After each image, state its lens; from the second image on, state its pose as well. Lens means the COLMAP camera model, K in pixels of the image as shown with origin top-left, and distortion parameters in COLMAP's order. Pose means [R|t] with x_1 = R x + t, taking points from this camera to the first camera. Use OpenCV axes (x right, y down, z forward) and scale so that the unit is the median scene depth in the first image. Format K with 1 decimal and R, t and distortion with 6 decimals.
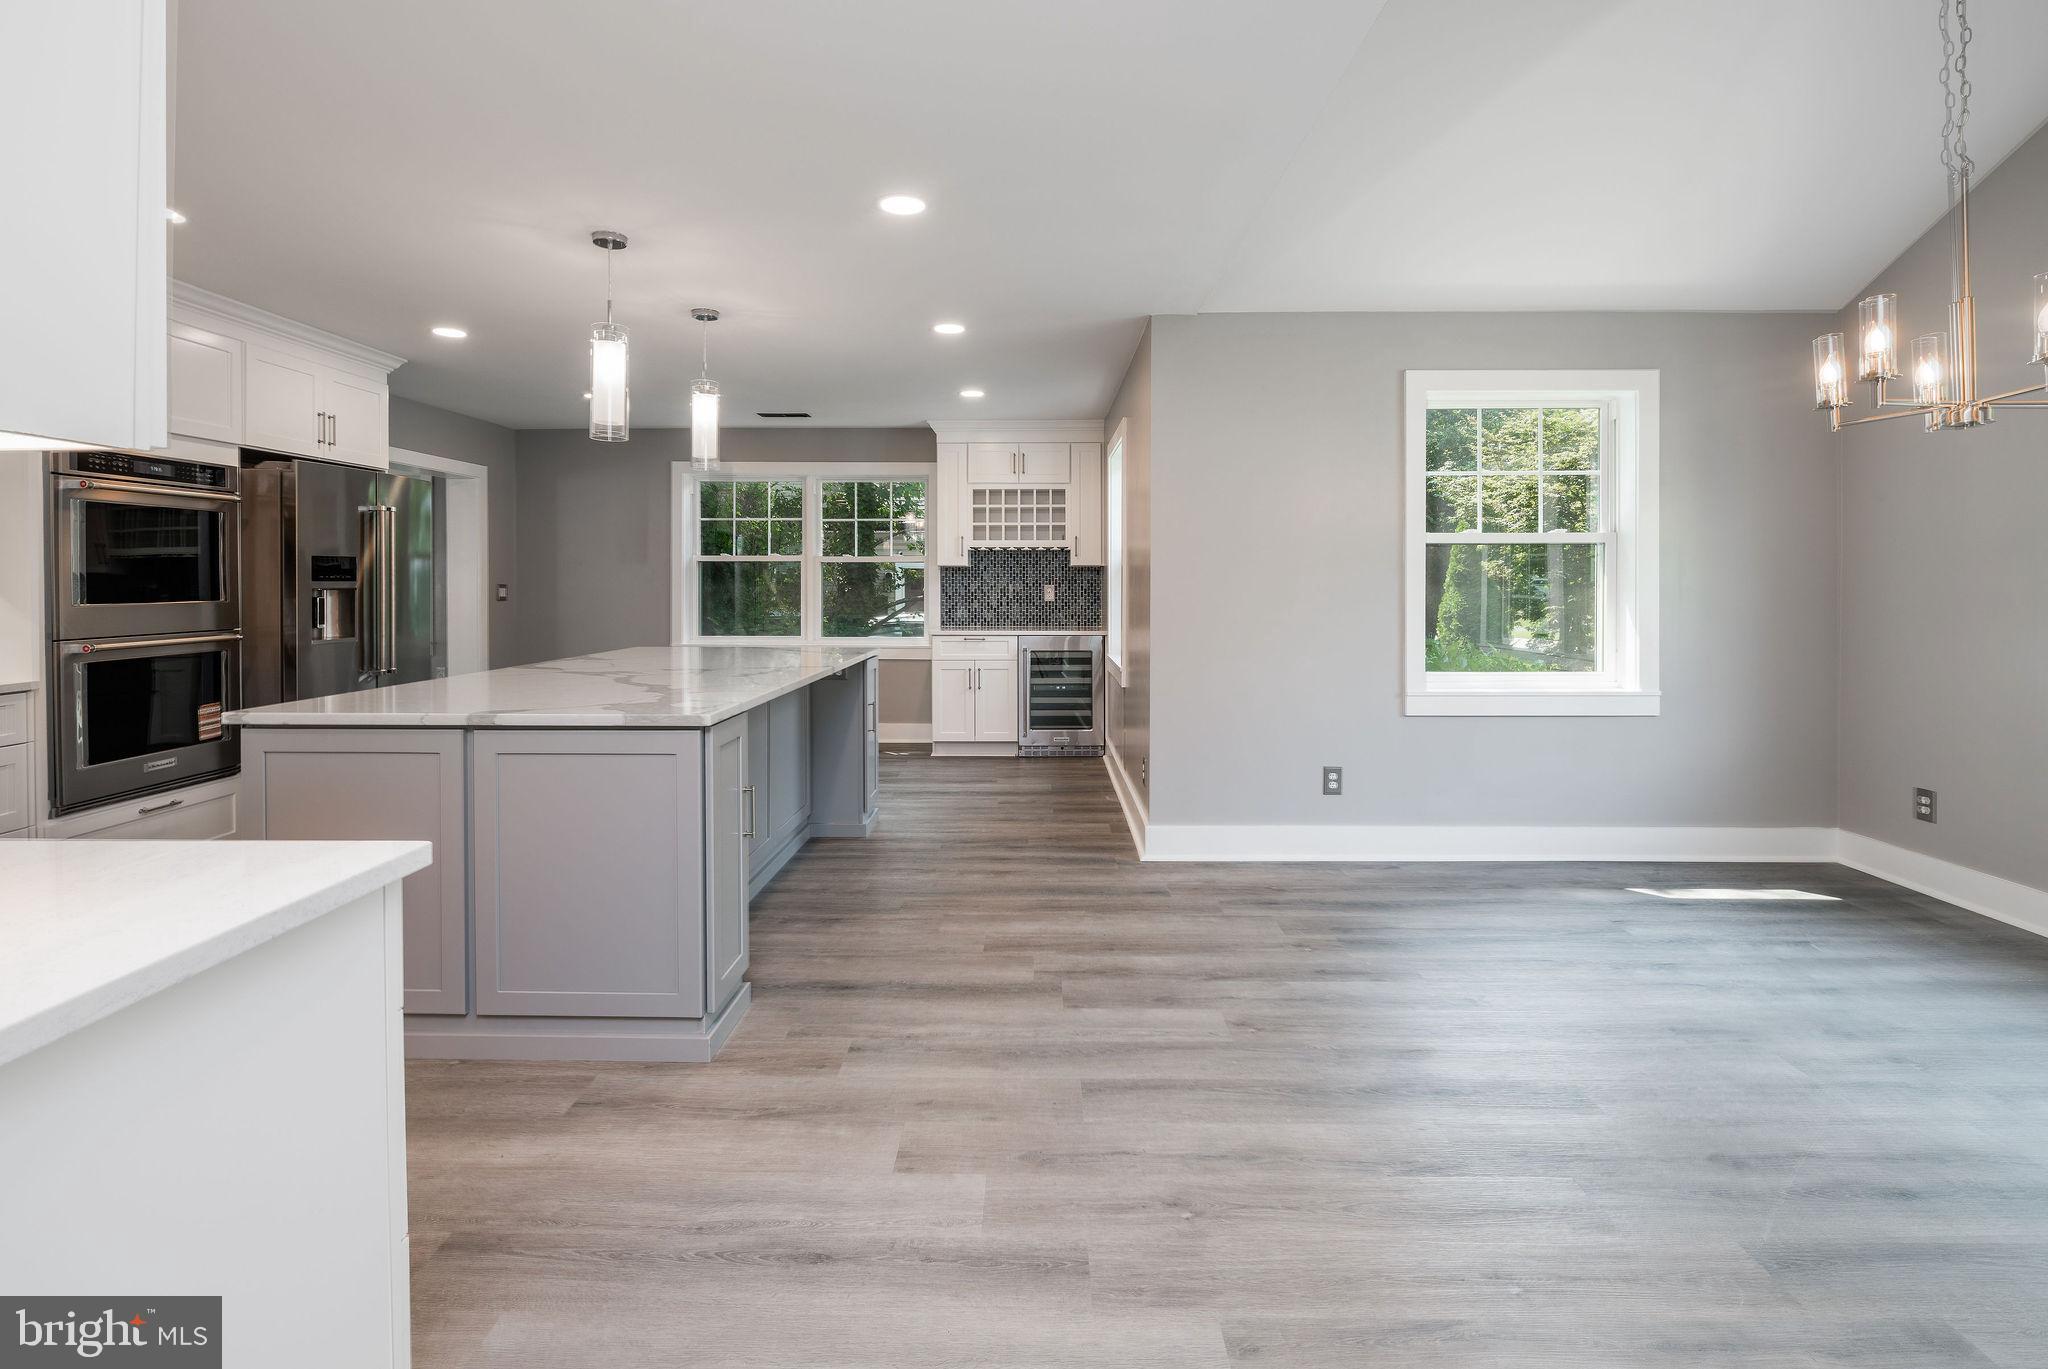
lens RADIAL K [[935.3, 0, 1023.7], [0, 935.3, 589.2], [0, 0, 1]] dist [-0.005459, -0.000882]
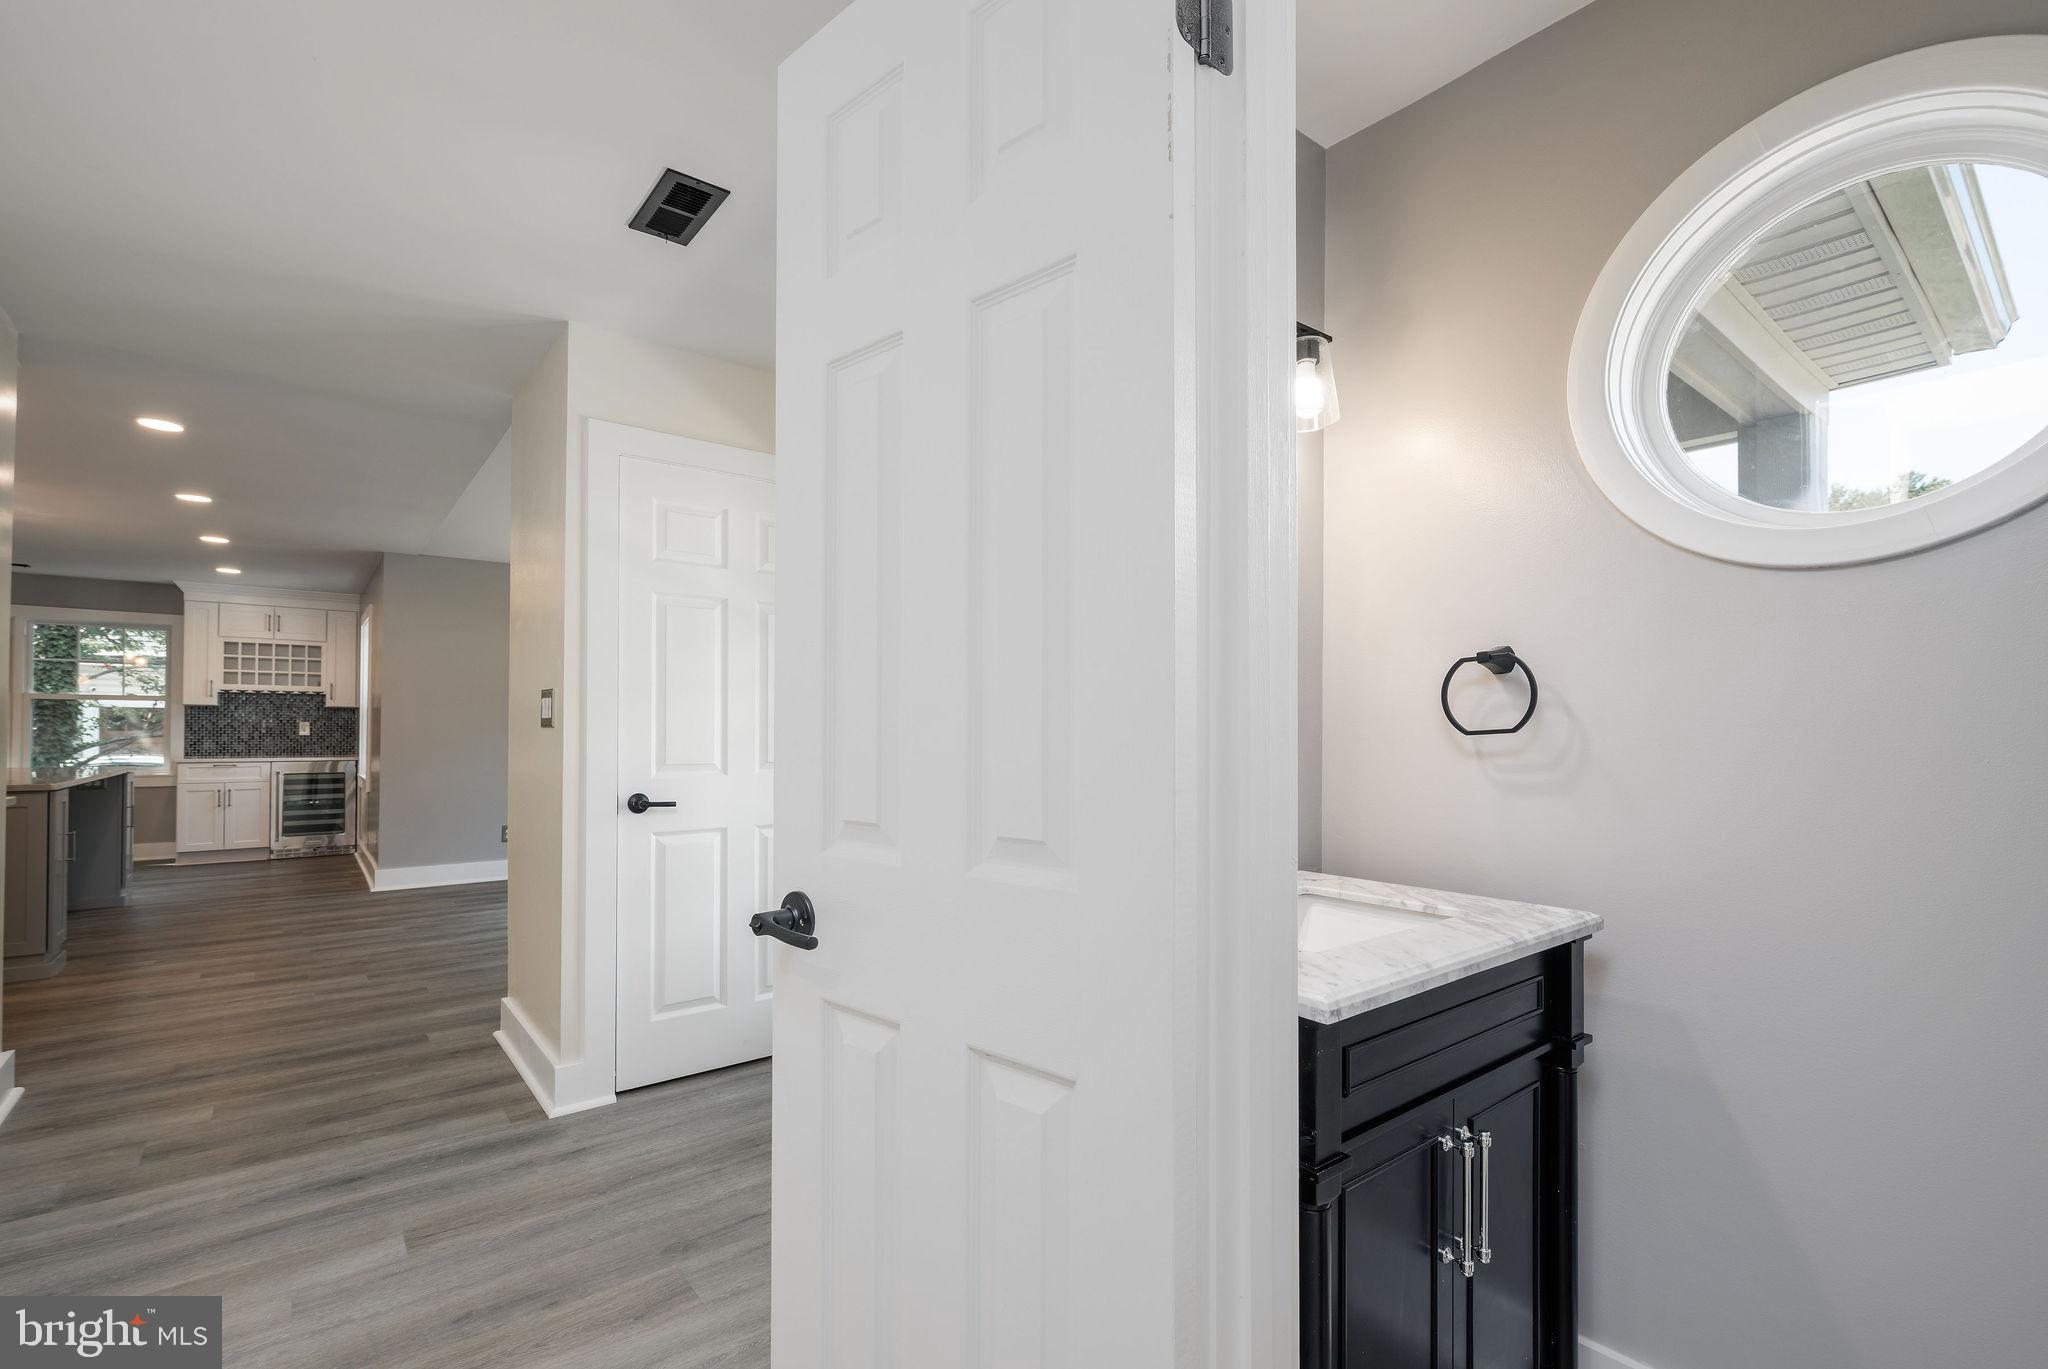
lens RADIAL K [[907.8, 0, 1019.5], [0, 907.8, 718.0], [0, 0, 1]] dist [0.002131, 0.000087]
pose [[0.773769, 0.011107, 0.633370, -0.002864], [0.001067, 0.999822, -0.018836, 0.017555], [-0.633466, 0.015251, 0.773620, -0.661080]]
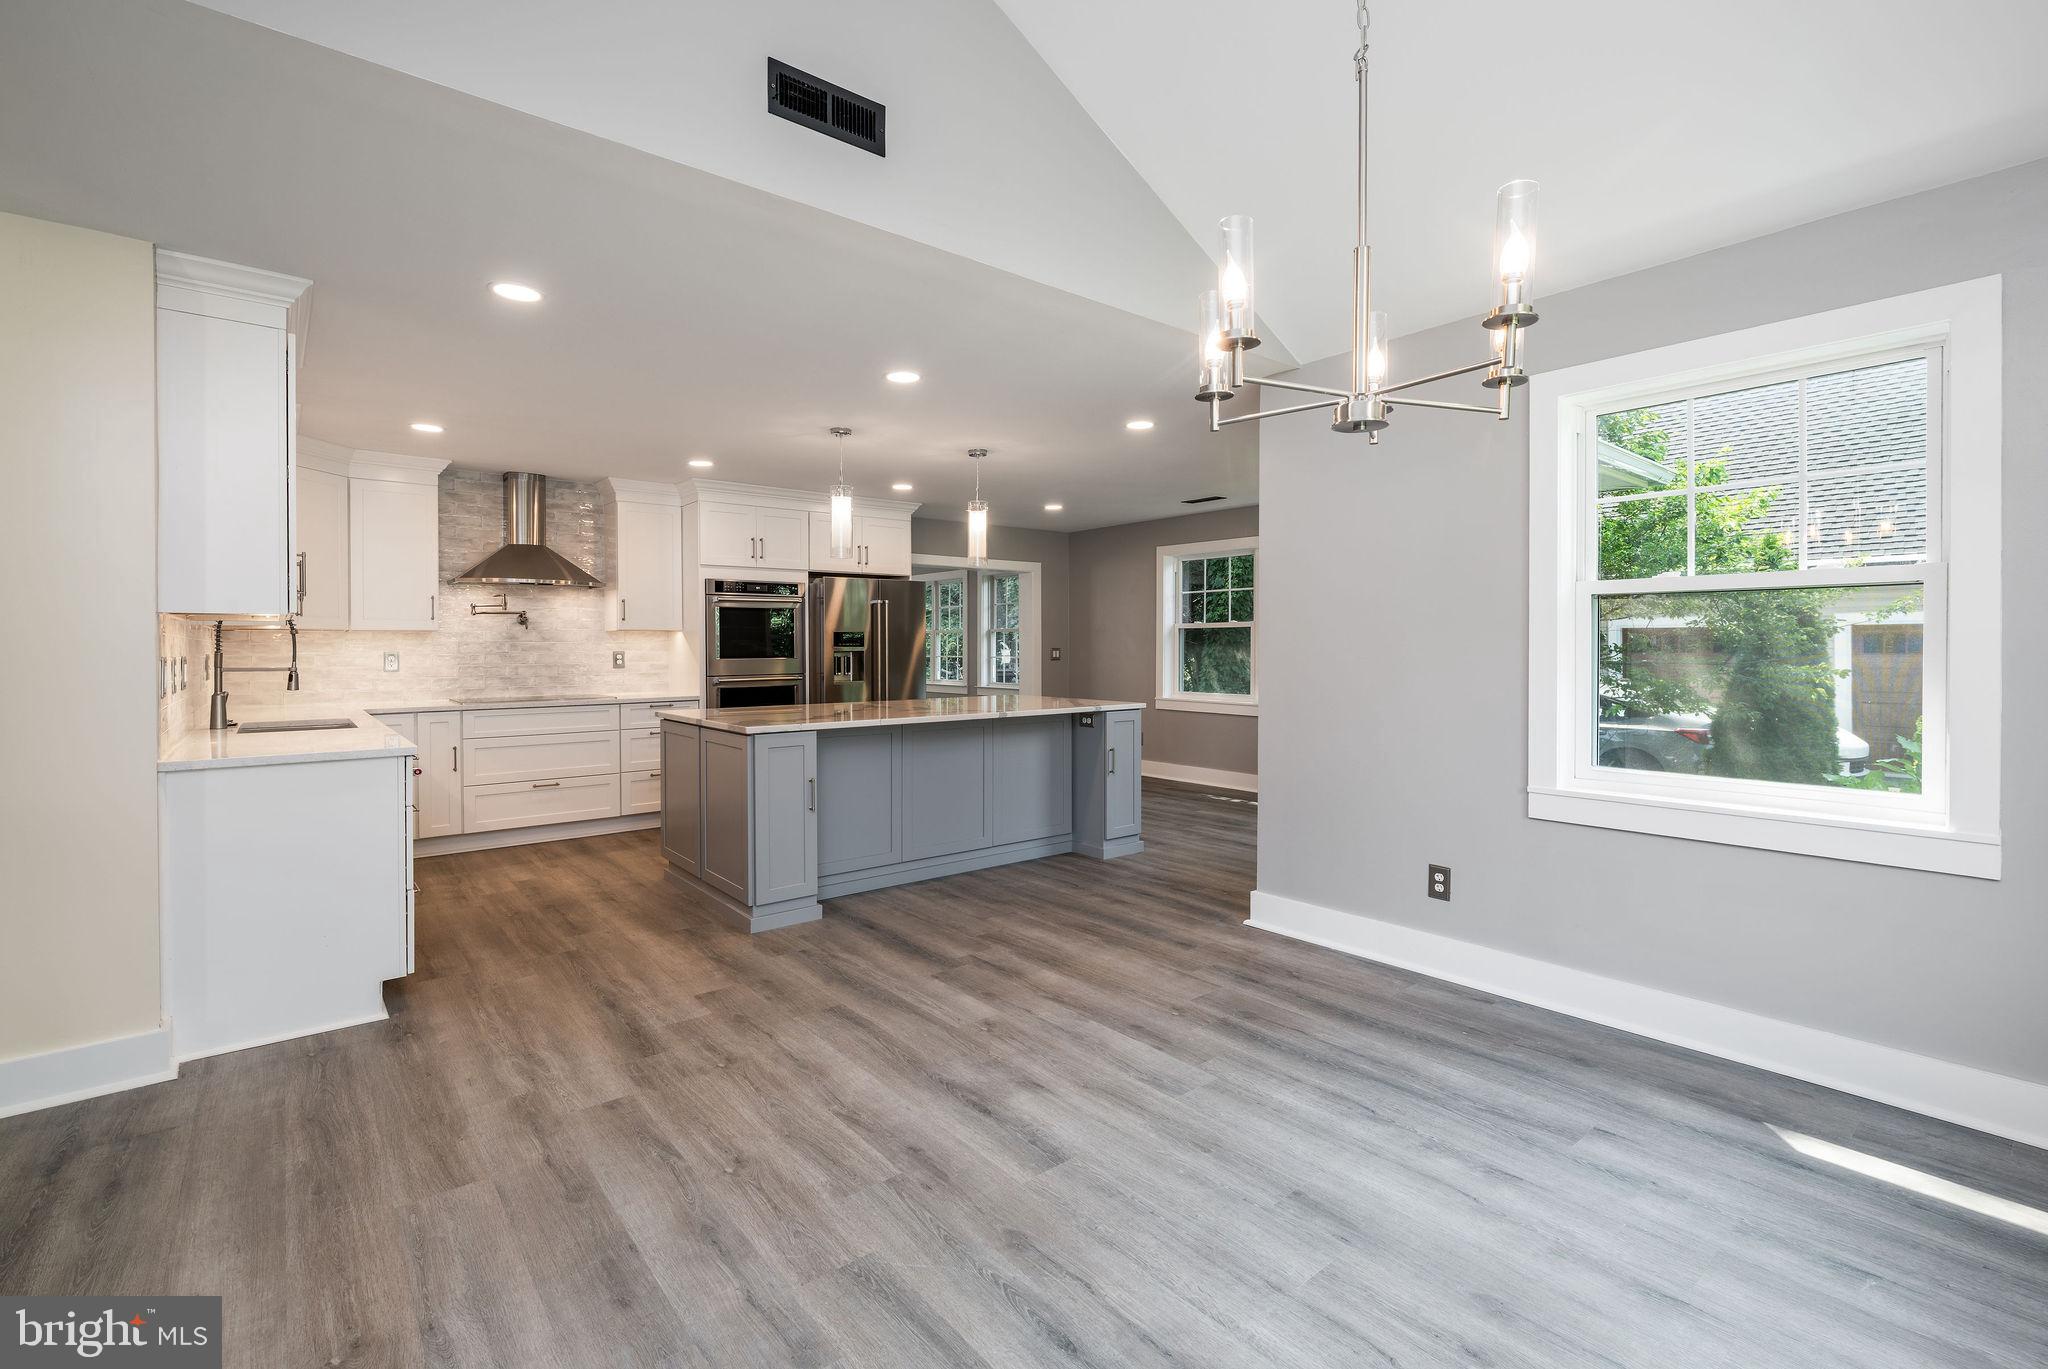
lens RADIAL K [[916.1, 0, 1027.9], [0, 916.1, 655.6], [0, 0, 1]] dist [-0.000966, -0.000202]
pose [[0.641425, 0.006064, -0.767162, 0.529941], [-0.002608, 0.999980, 0.005724, -0.001887], [0.767182, -0.001670, 0.641428, 0.138572]]
